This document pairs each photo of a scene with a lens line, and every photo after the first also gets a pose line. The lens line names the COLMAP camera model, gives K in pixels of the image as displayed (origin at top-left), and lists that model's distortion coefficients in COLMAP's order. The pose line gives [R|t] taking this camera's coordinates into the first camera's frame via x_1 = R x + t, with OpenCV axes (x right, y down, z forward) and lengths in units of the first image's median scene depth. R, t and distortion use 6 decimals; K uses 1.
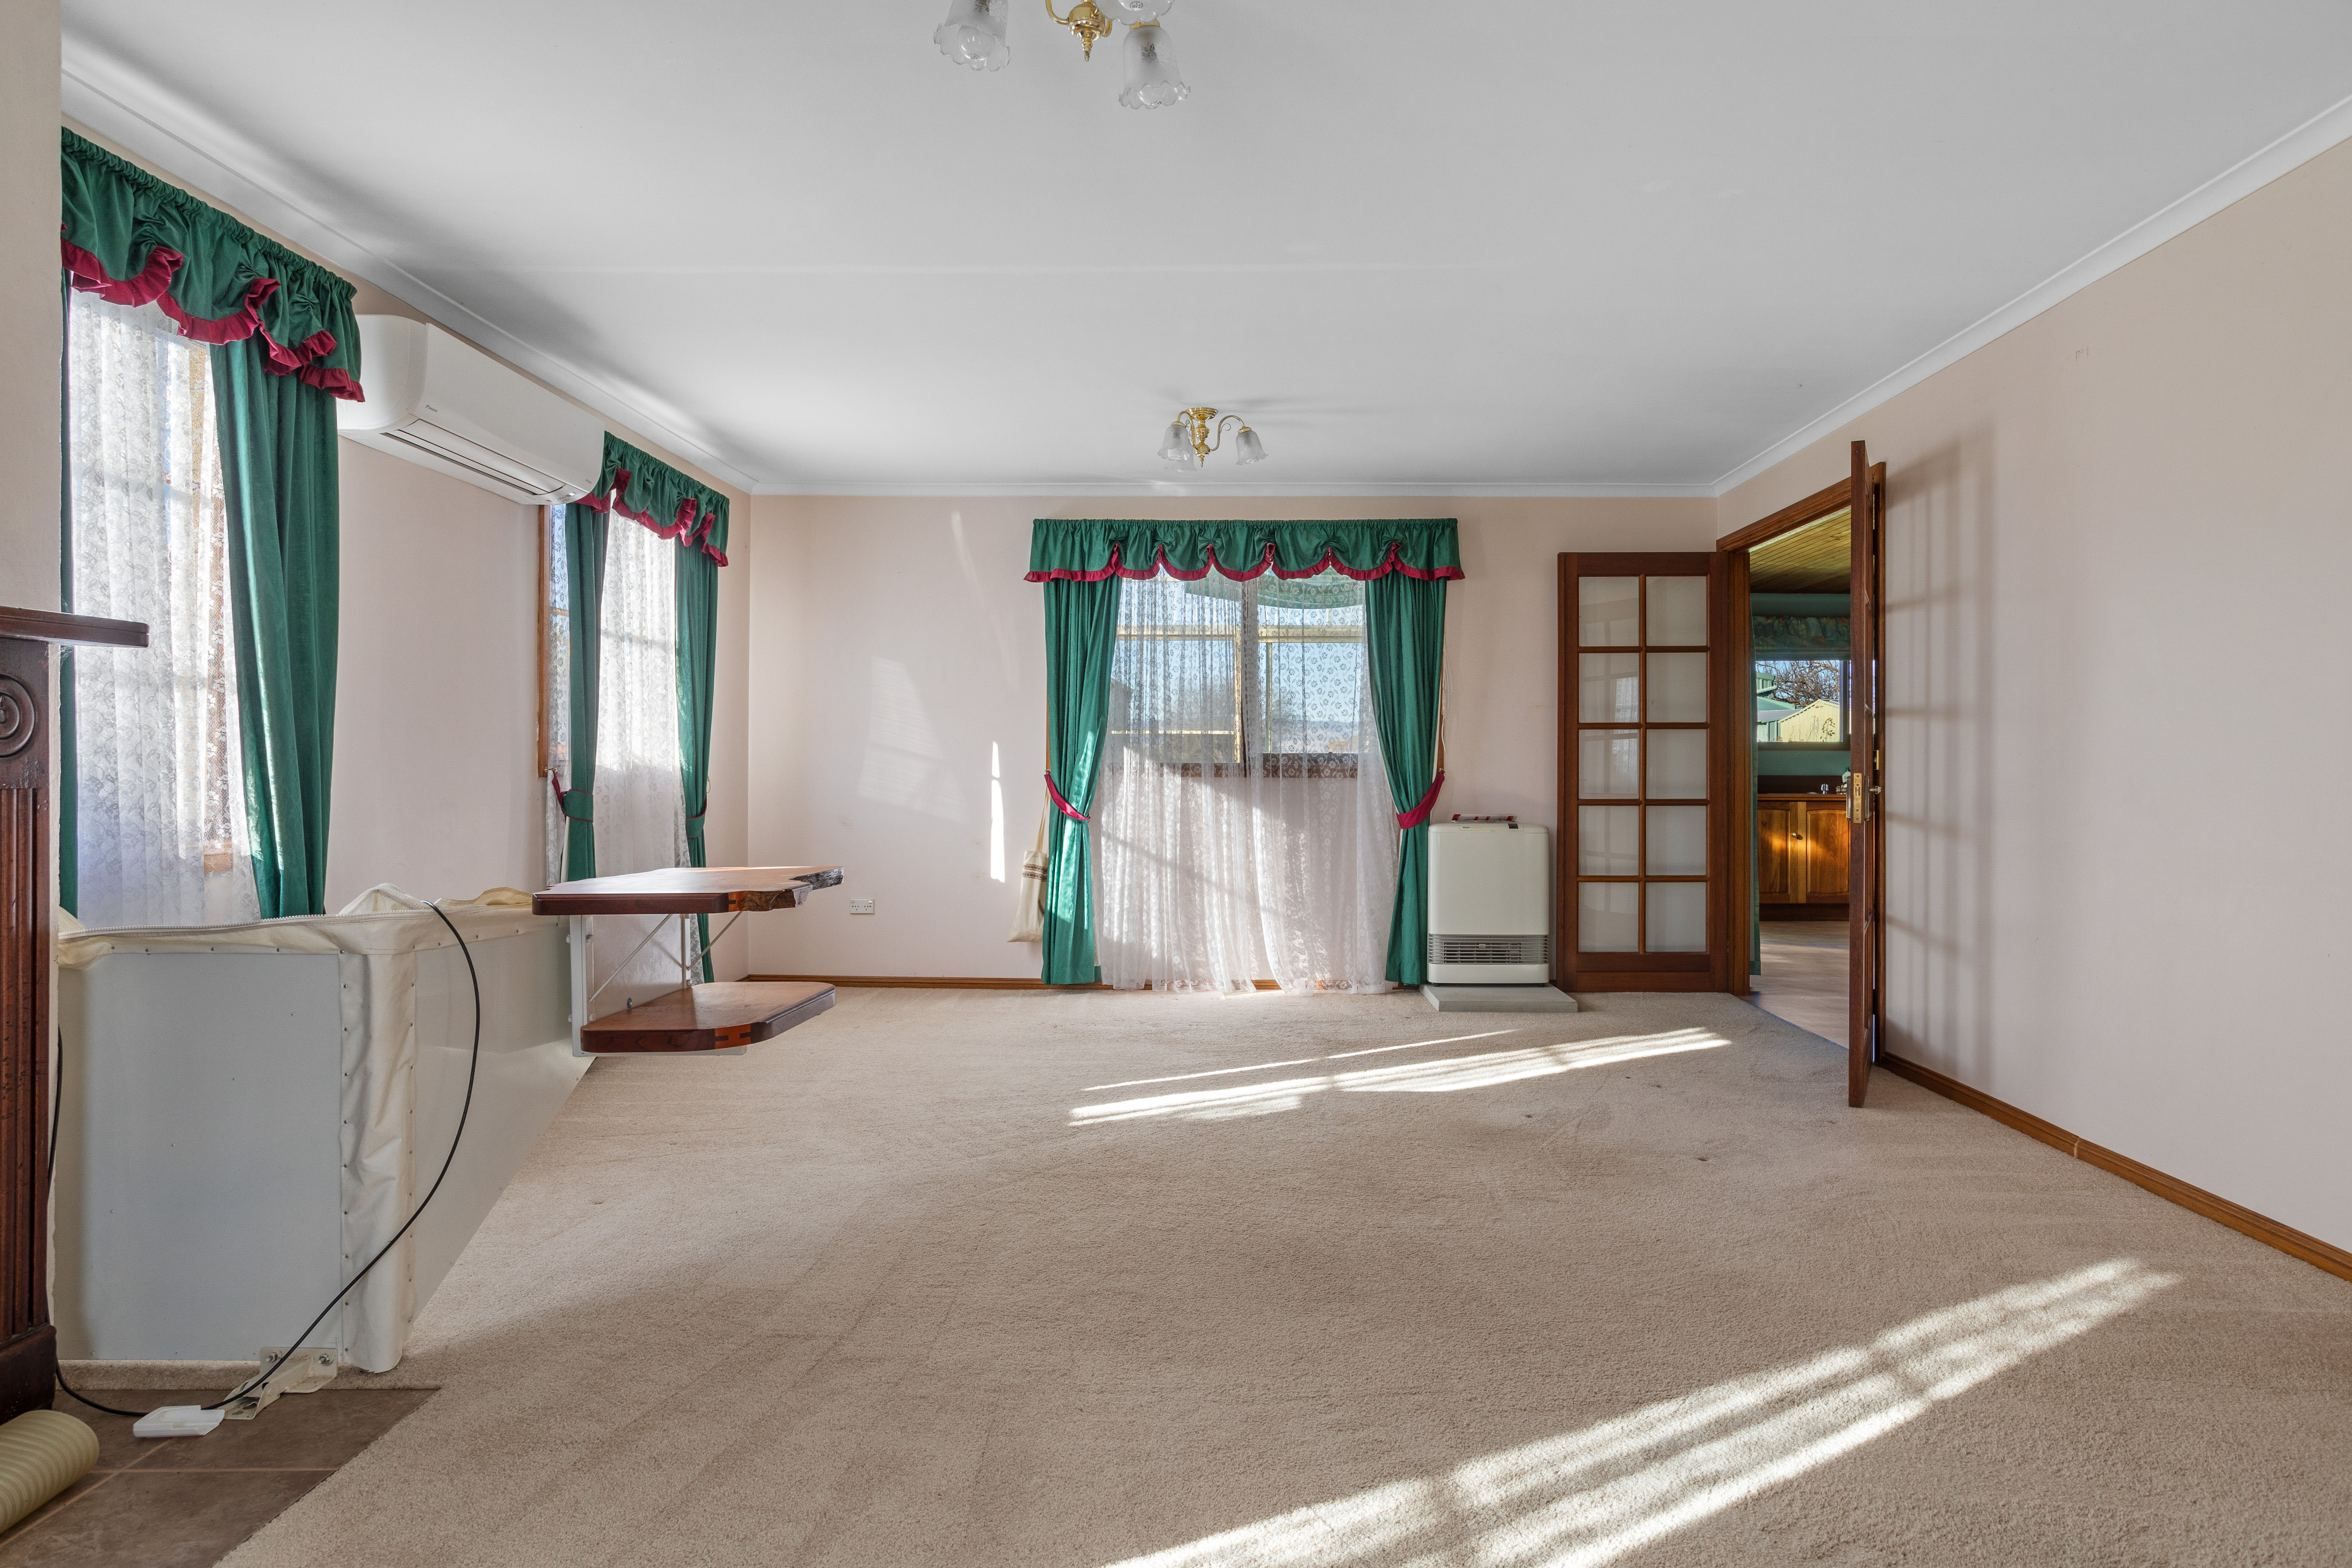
lens RADIAL K [[1409.6, 0, 1176.0], [0, 1409.6, 784.0], [0, 0, 1]] dist [0.002164, 0.001217]
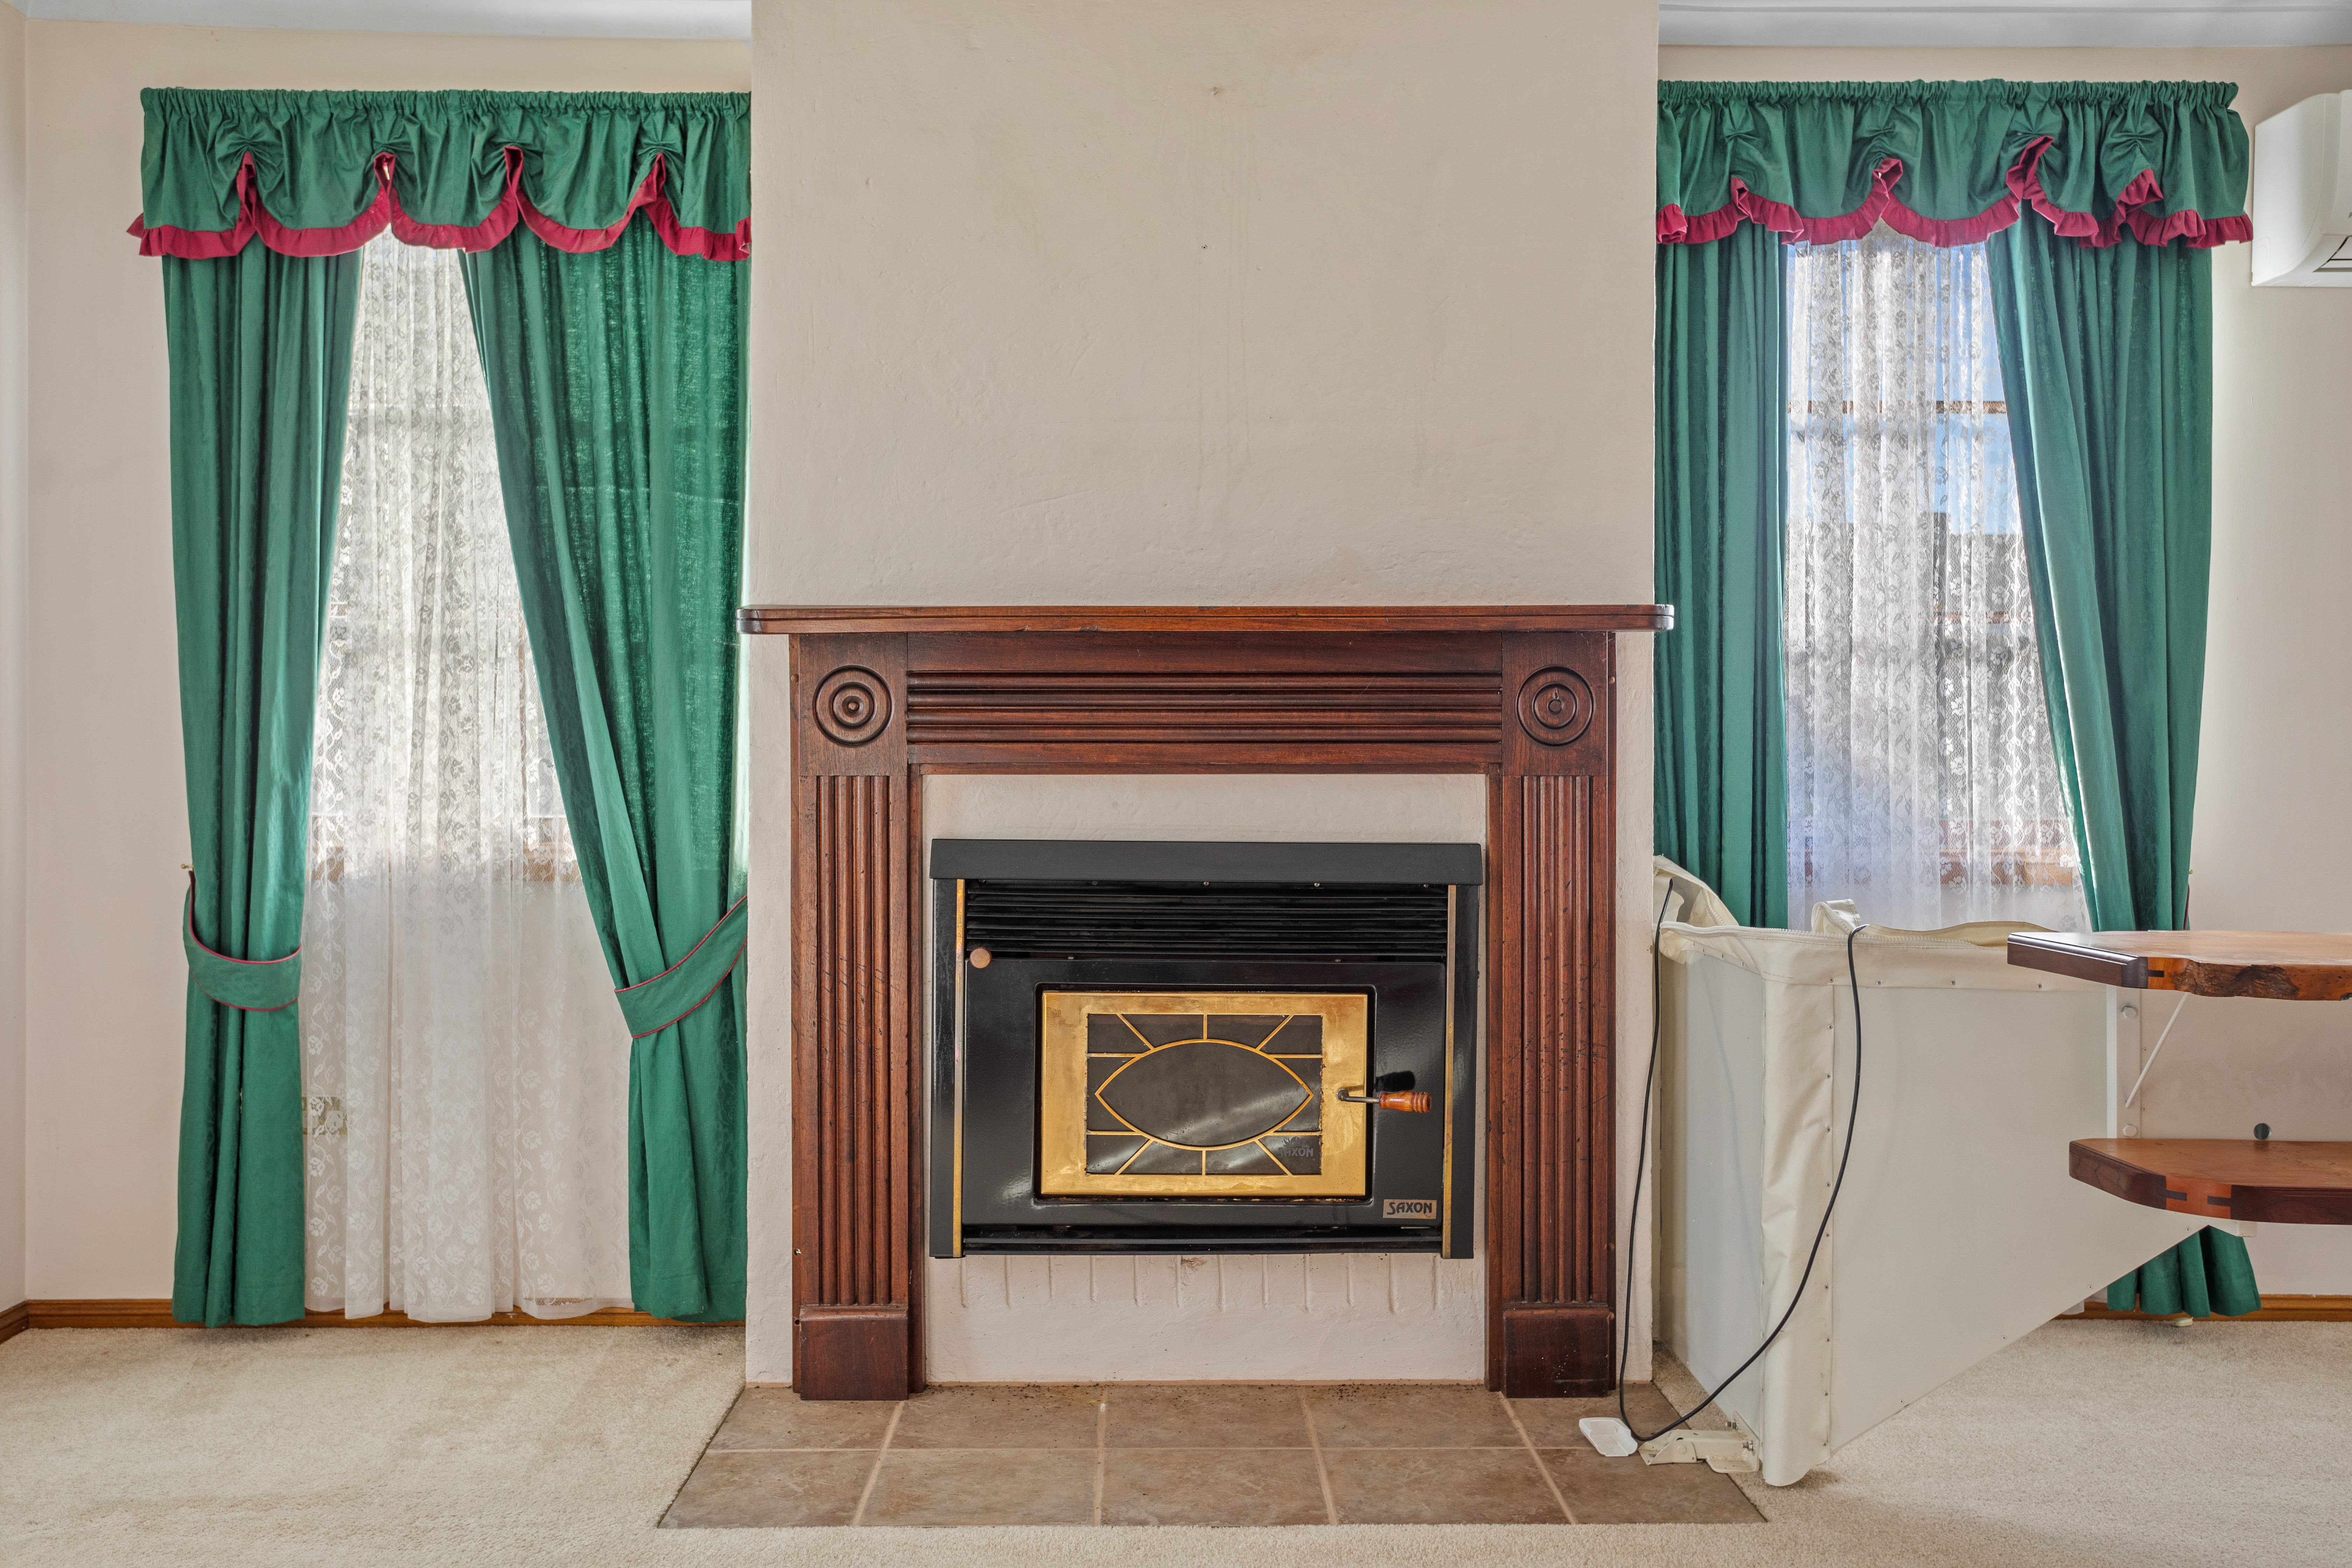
lens RADIAL K [[2034.6, 0, 1176.0], [0, 2034.6, 784.0], [0, 0, 1]] dist [0.033008, -0.003586]
pose [[0.051919, 0.011365, -0.998587, 0.574395], [-0.013584, 0.999851, 0.010673, -0.001833], [0.998559, 0.013011, 0.052066, 0.547201]]
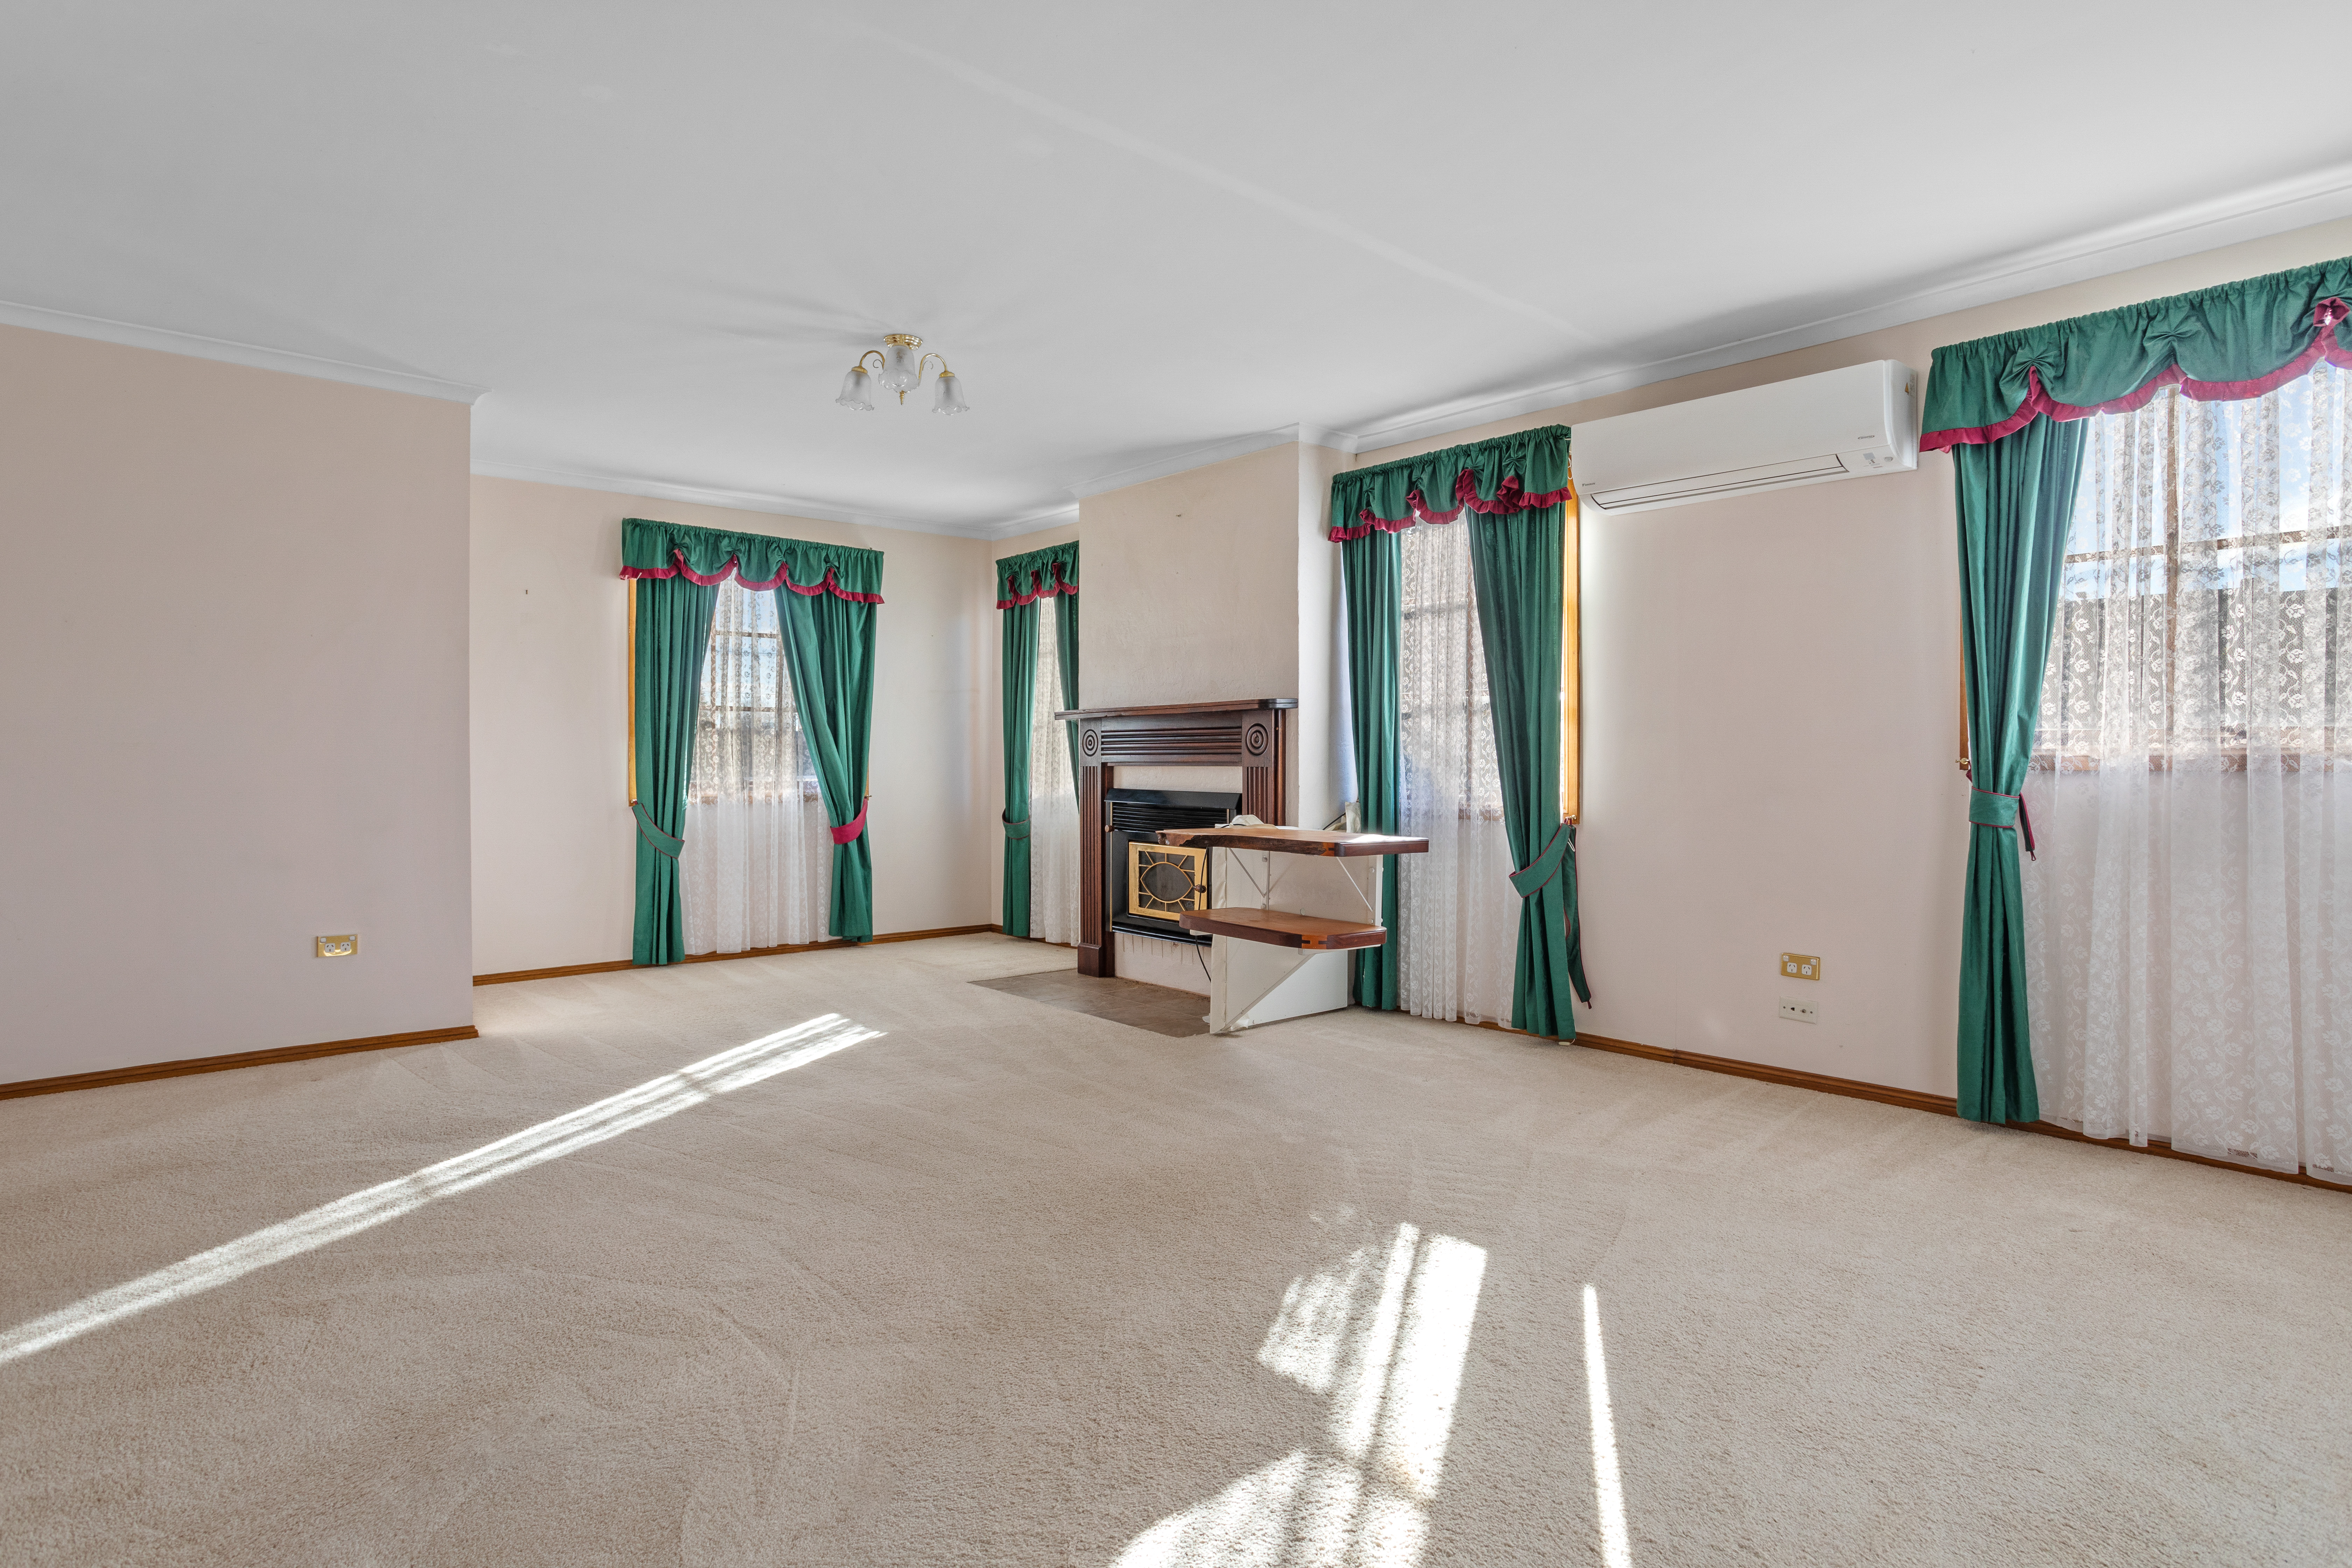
lens RADIAL K [[1179.4, 0, 1176.0], [0, 1179.4, 784.0], [0, 0, 1]] dist [0.001631, 0.000427]
pose [[-0.722570, 0.012326, -0.691188, 0.700766], [-0.010890, 0.999514, 0.029209, -0.023245], [0.691212, 0.028632, -0.722084, 2.124962]]
